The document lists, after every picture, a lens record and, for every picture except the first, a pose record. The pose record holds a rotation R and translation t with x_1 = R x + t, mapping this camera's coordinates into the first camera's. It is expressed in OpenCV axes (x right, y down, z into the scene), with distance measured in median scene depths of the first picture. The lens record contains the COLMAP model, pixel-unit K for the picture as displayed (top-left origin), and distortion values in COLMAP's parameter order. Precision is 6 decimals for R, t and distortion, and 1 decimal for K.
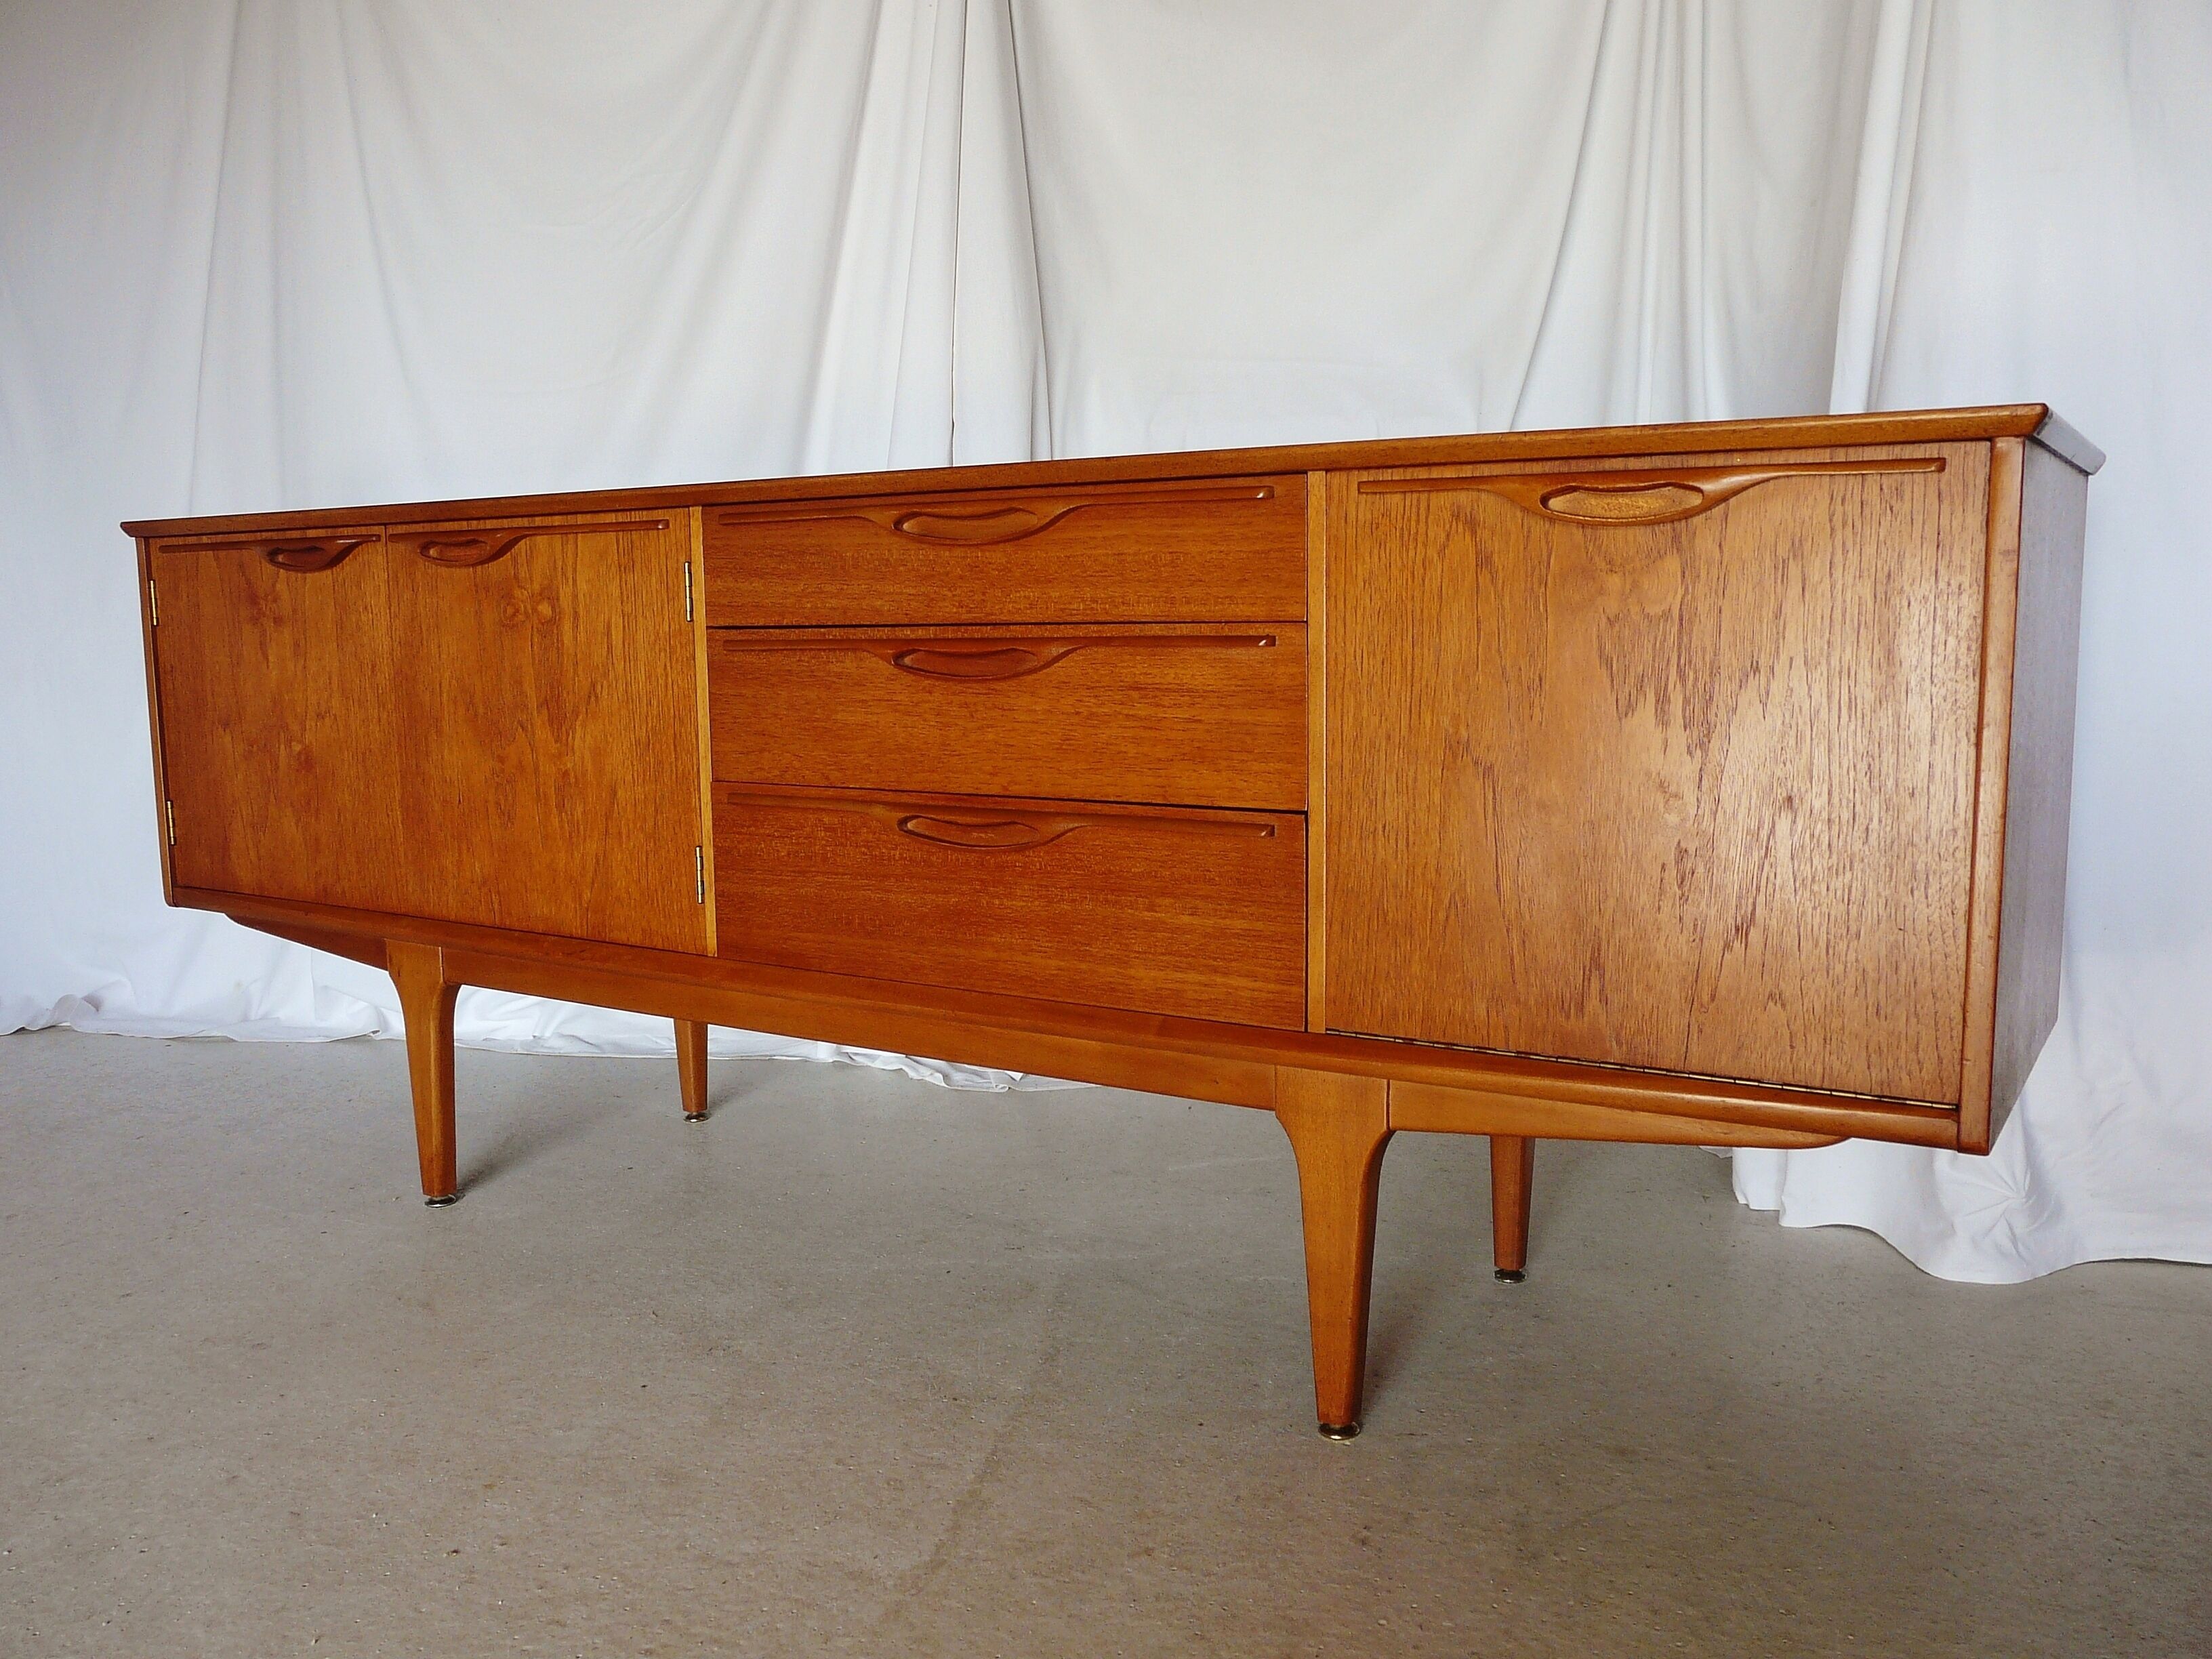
lens RADIAL K [[1835.8, 0, 1115.8], [0, 1835.8, 832.0], [0, 0, 1]] dist [-0.049488, 0.037528]
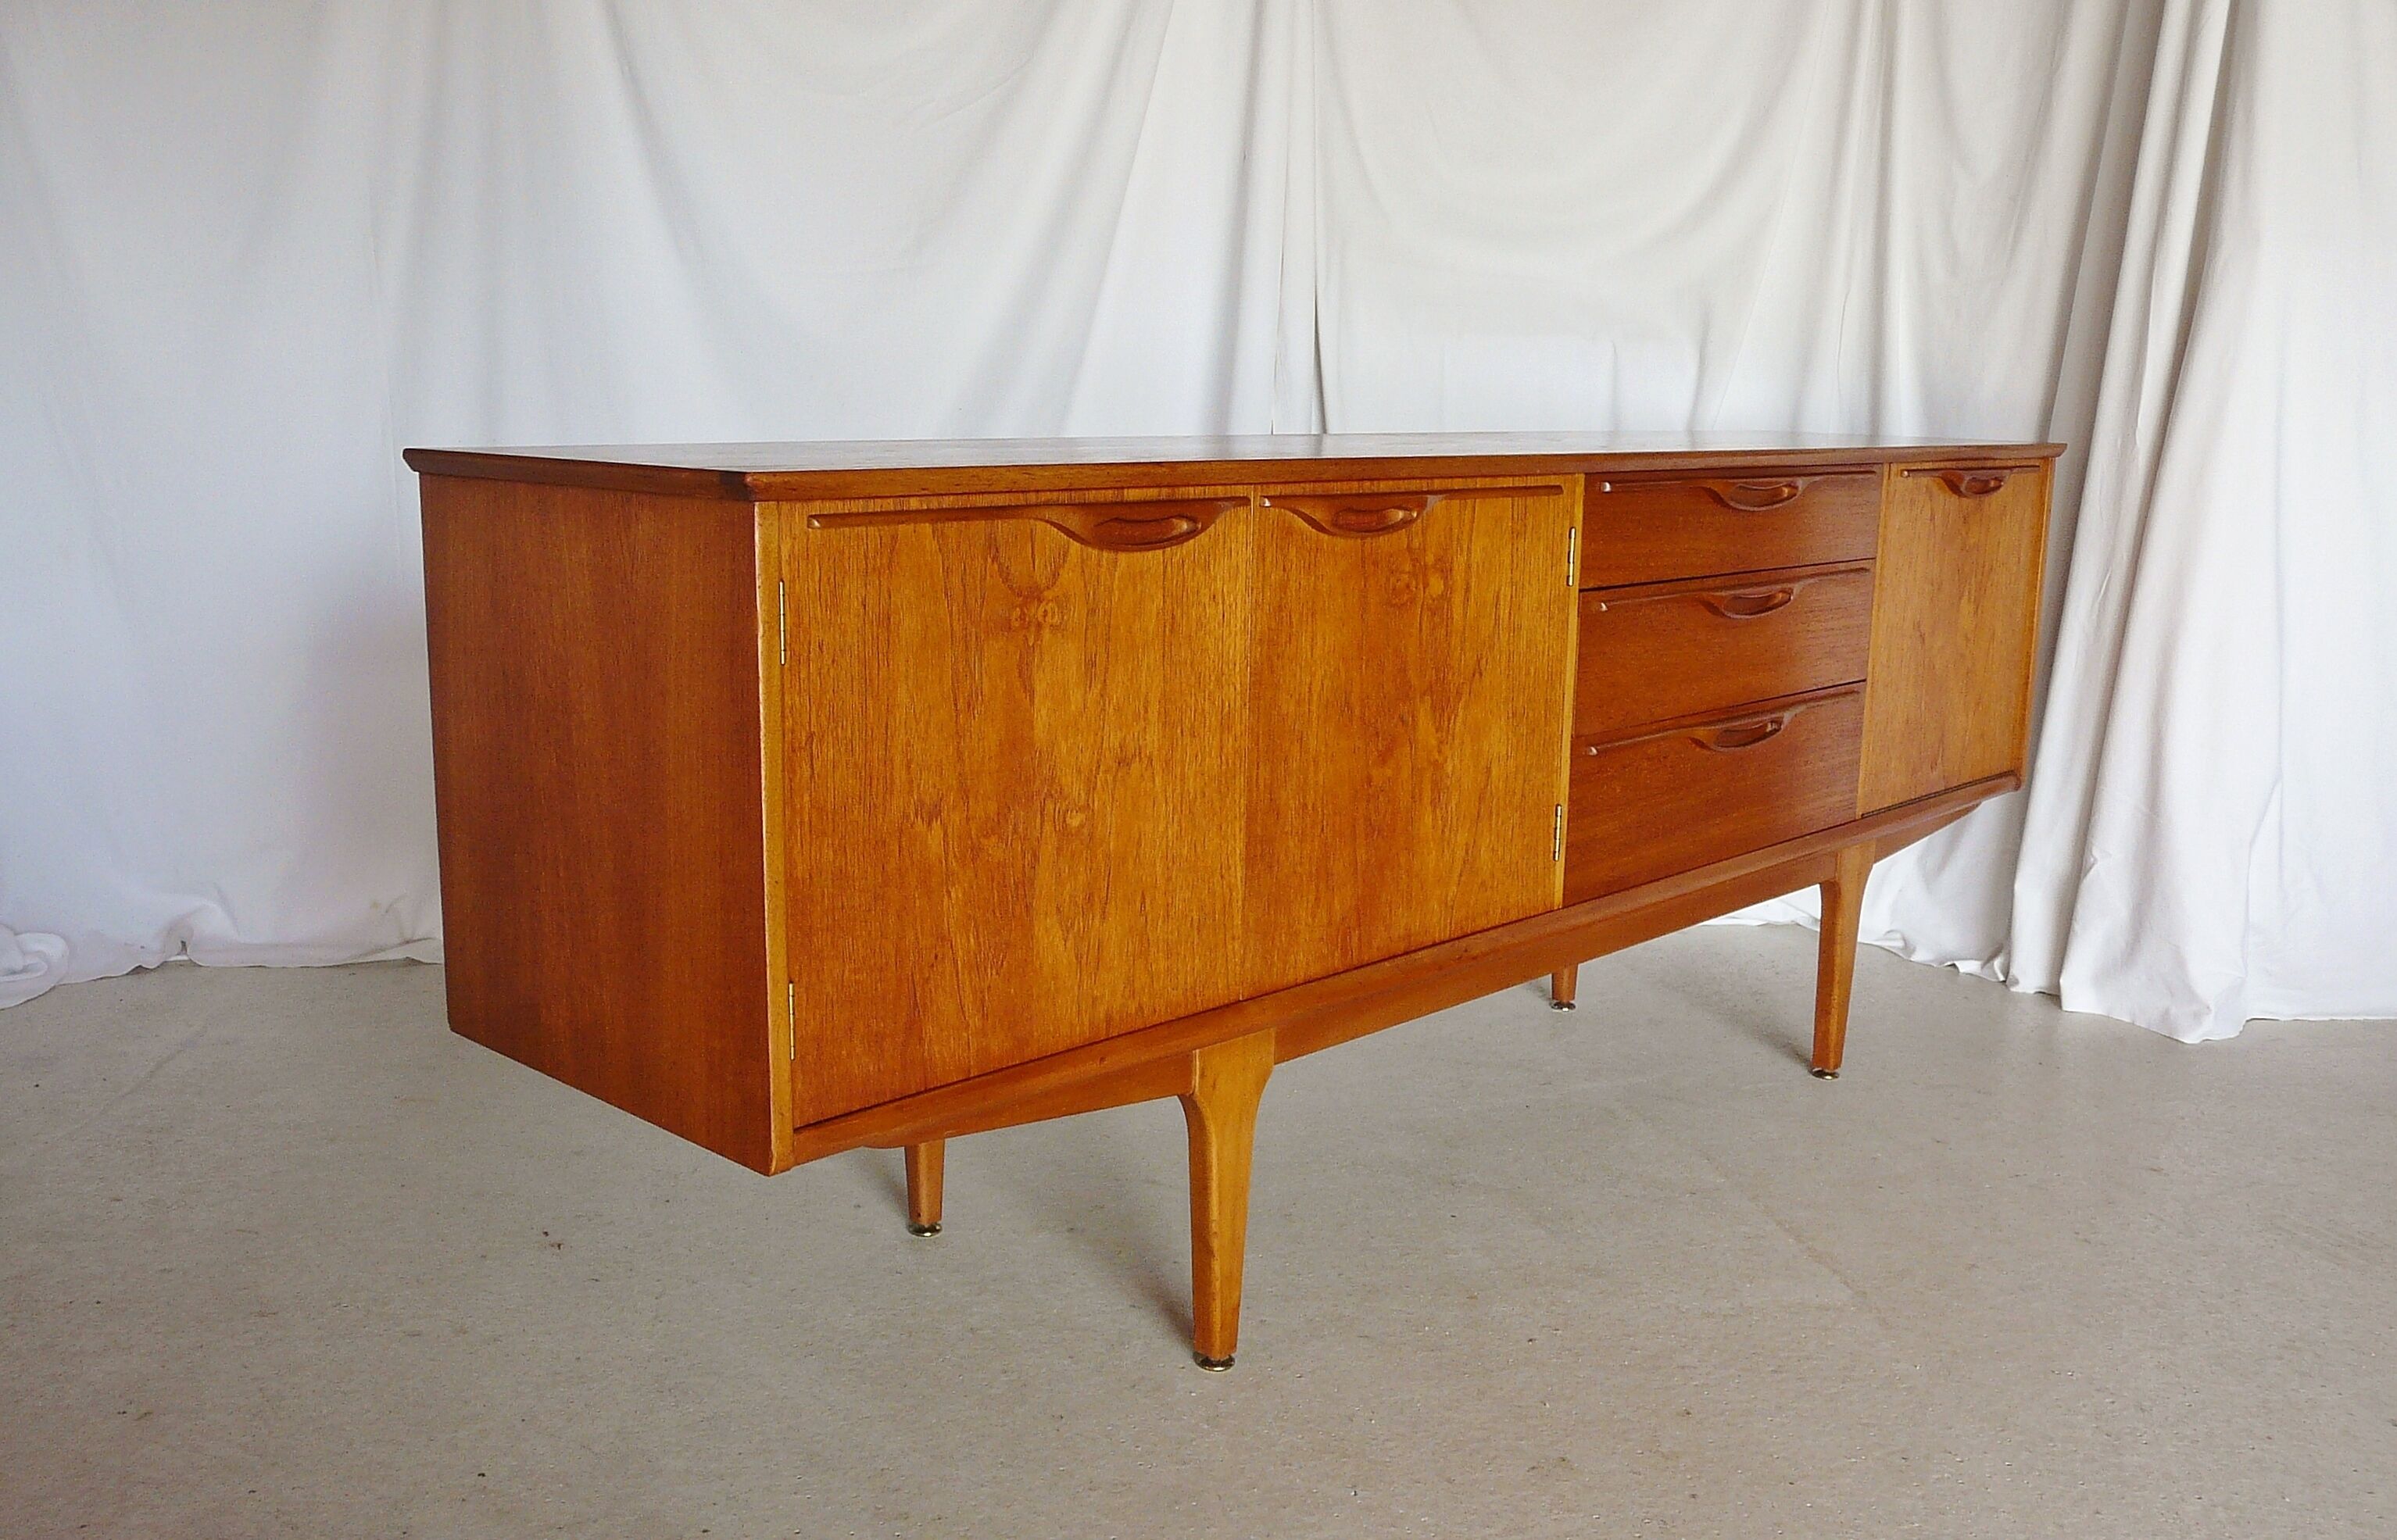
lens RADIAL K [[2089.0, 0, 1190.3], [0, 2089.0, 769.8], [0, 0, 1]] dist [-0.036019, 0.005345]
pose [[0.204756, -0.157986, 0.965979, -1.387283], [0.111156, 0.984257, 0.137414, -0.193656], [-0.972481, 0.079238, 0.219093, 0.944580]]
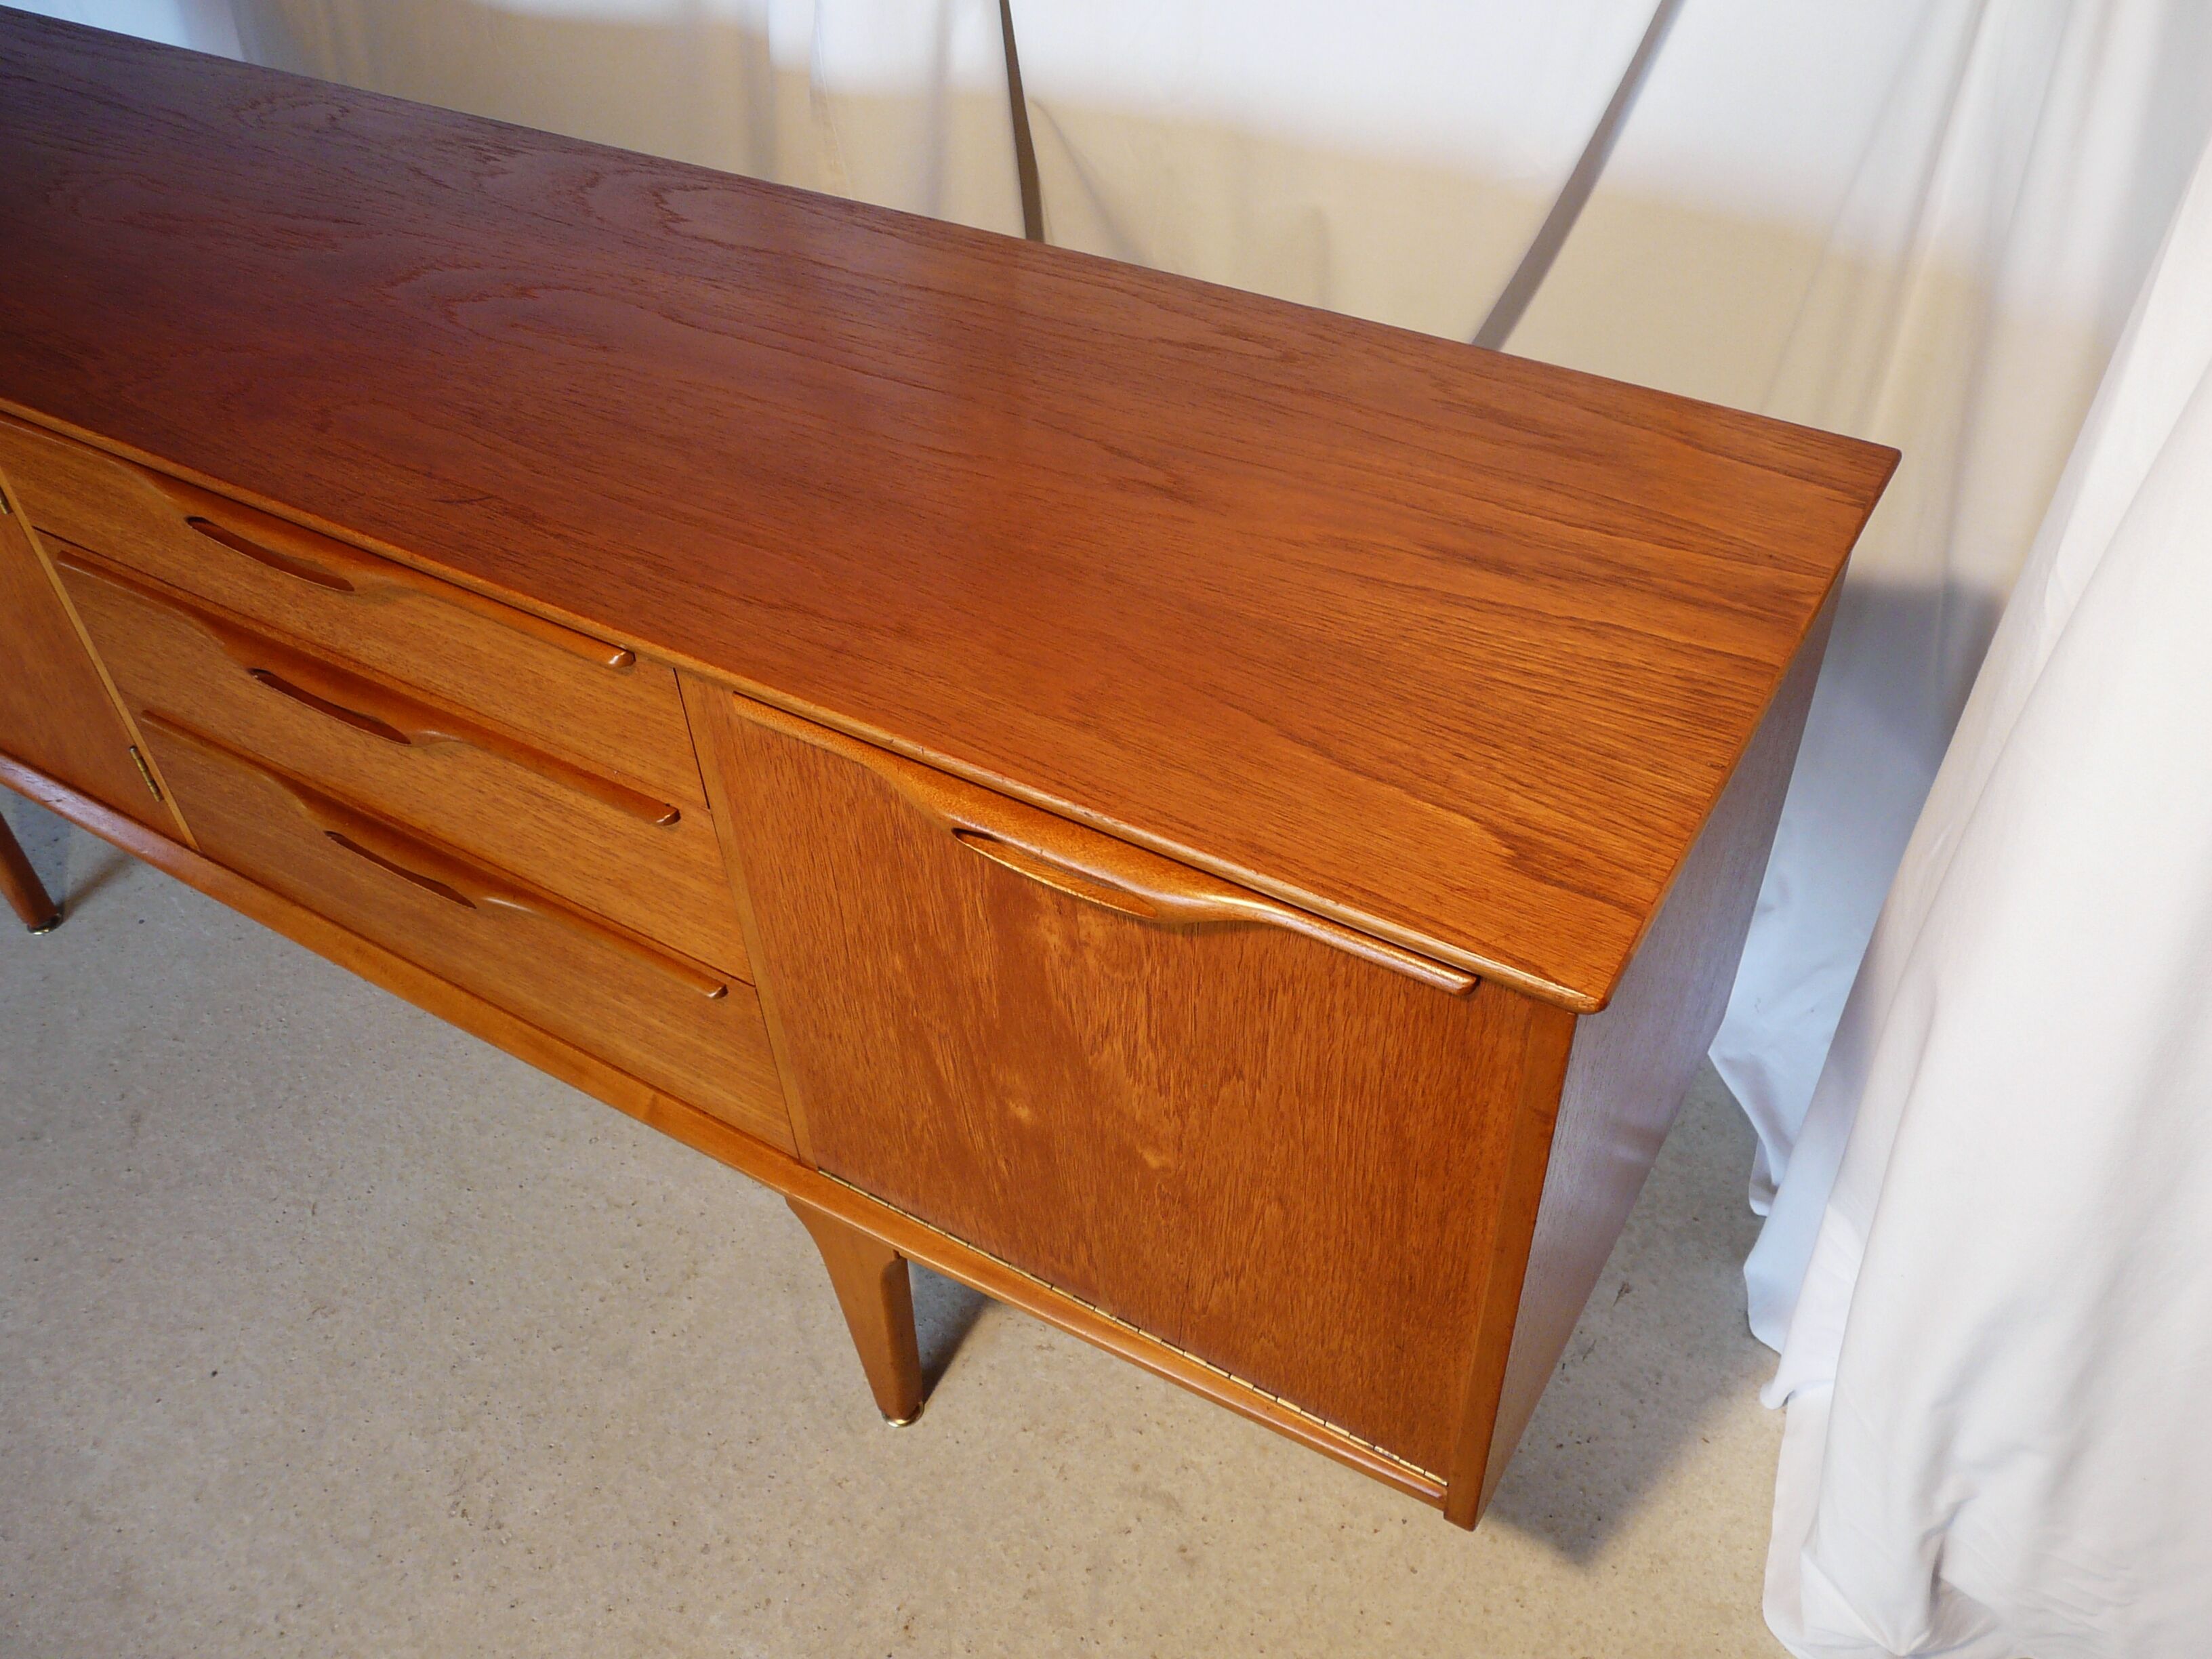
lens RADIAL K [[1835.8, 0, 1116.7], [0, 1835.8, 834.8], [0, 0, 1]] dist [-0.049488, 0.037528]
pose [[0.999573, -0.028222, -0.007614, 0.215158], [0.027482, 0.818551, 0.573776, -0.412005], [-0.009961, -0.573740, 0.818977, 0.312356]]
